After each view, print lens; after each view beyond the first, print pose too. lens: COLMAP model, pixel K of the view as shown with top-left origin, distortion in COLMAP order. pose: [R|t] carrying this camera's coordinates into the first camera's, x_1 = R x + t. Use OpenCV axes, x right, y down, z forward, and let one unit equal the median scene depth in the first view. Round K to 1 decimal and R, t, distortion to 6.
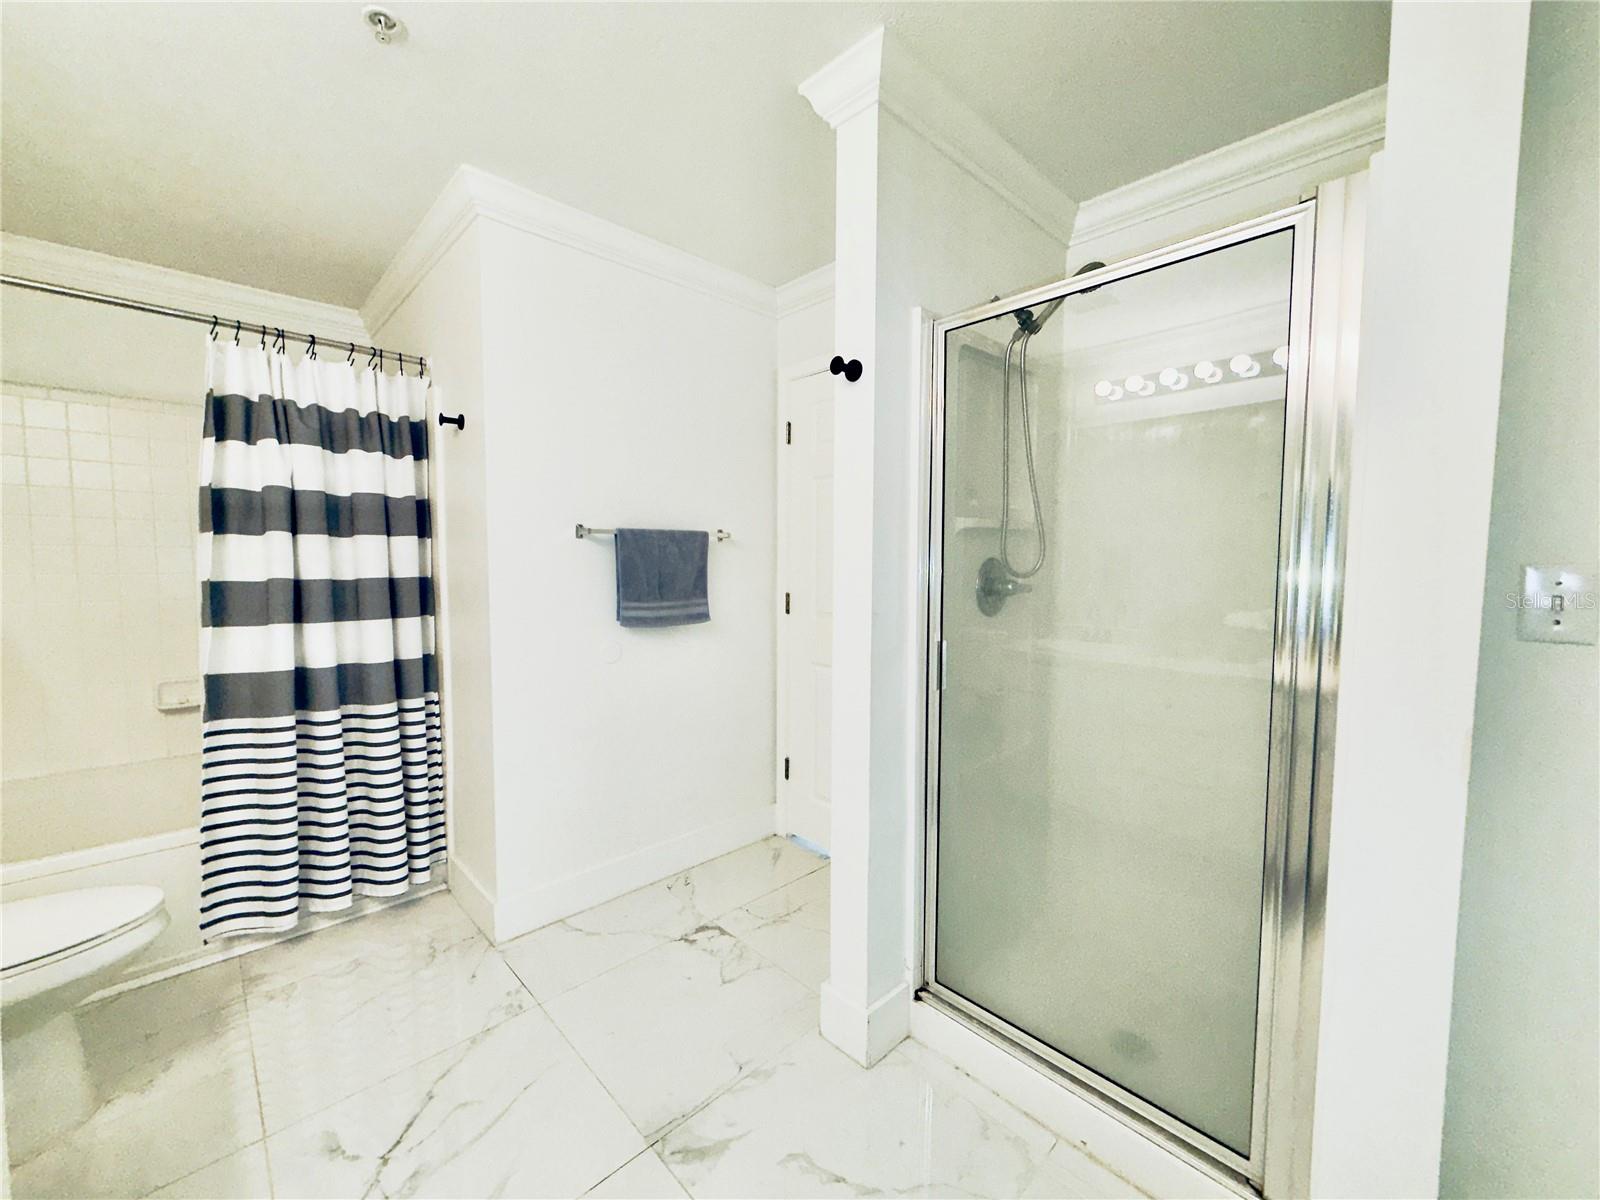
lens RADIAL K [[639.6, 0, 799.2], [0, 639.6, 600.4], [0, 0, 1]] dist [-0.002512, 0.000280]
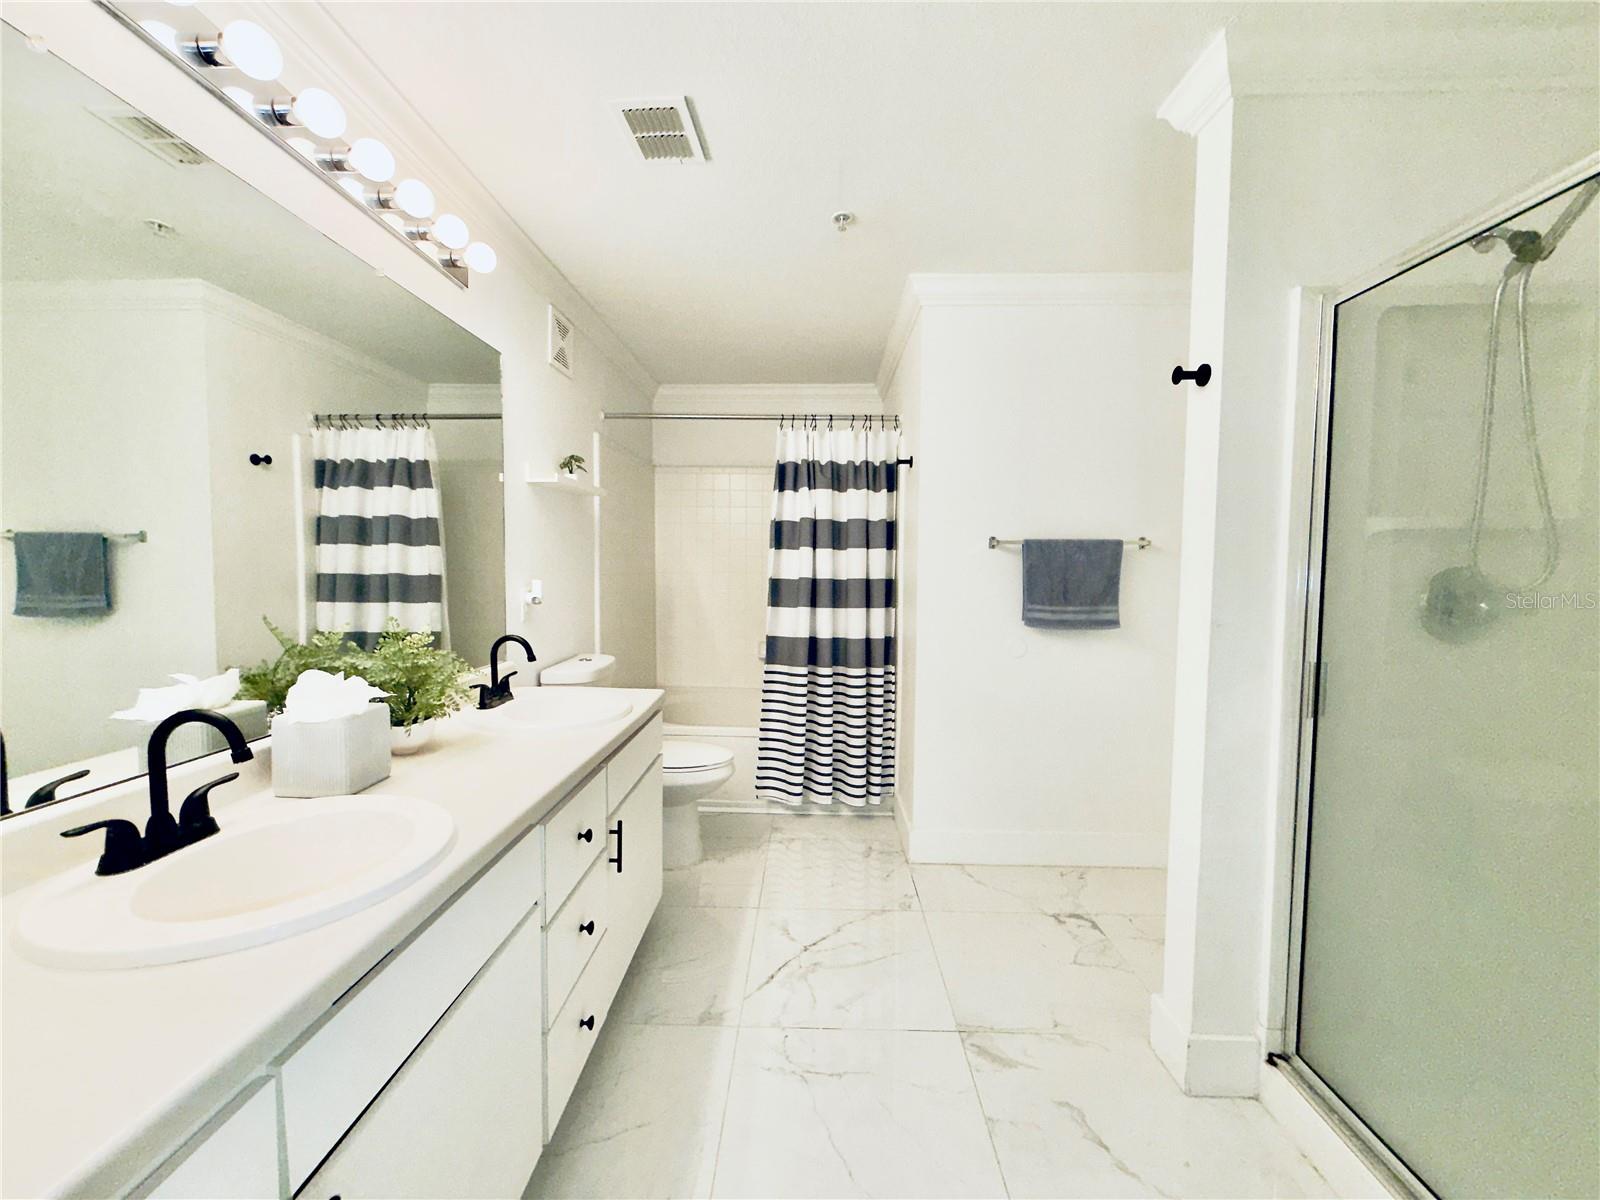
lens RADIAL K [[639.6, 0, 795.7], [0, 639.6, 603.6], [0, 0, 1]] dist [-0.002512, 0.000280]
pose [[0.698522, 0.047452, -0.714013, 0.267349], [-0.052480, 0.998509, 0.015017, 0.006021], [0.713661, 0.026982, 0.699971, -0.089775]]
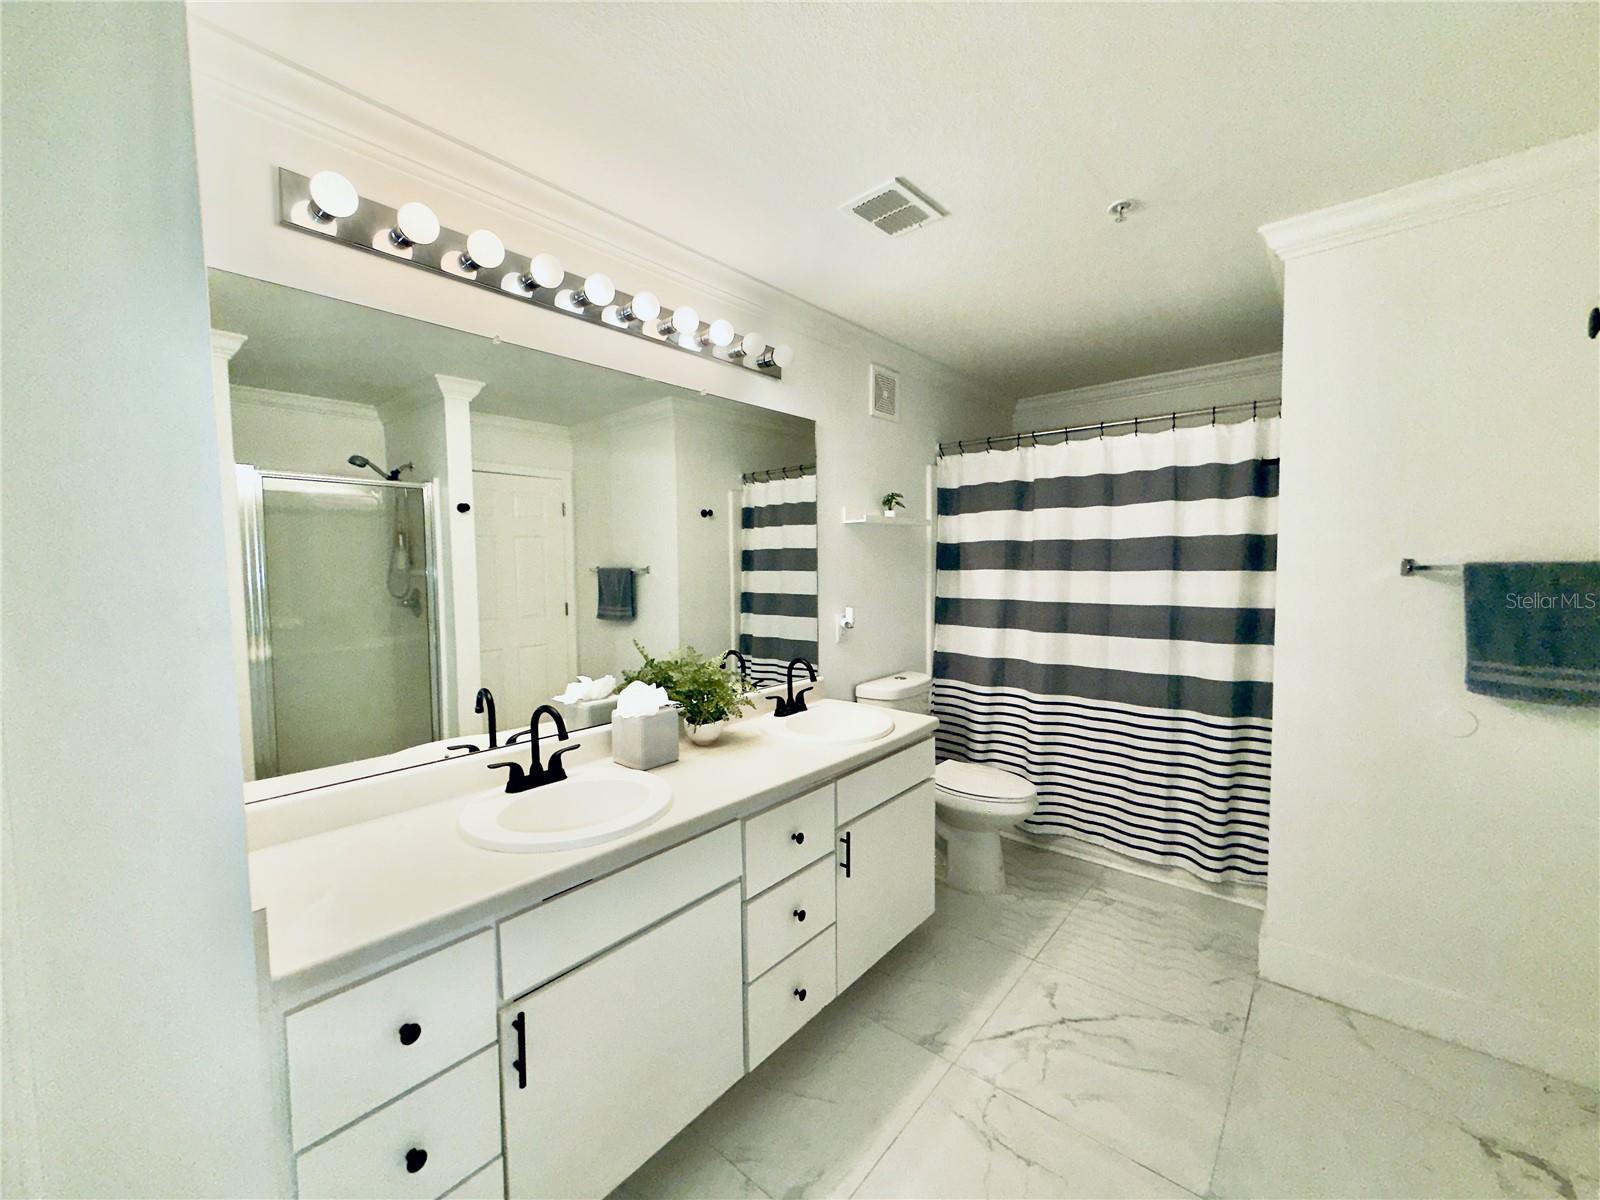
lens RADIAL K [[639.6, 0, 791.9], [0, 639.6, 602.9], [0, 0, 1]] dist [-0.002512, 0.000280]
pose [[0.085110, 0.058537, -0.994651, 0.435506], [-0.050944, 0.997223, 0.054329, -0.070392], [0.995068, 0.046048, 0.087856, 0.144494]]
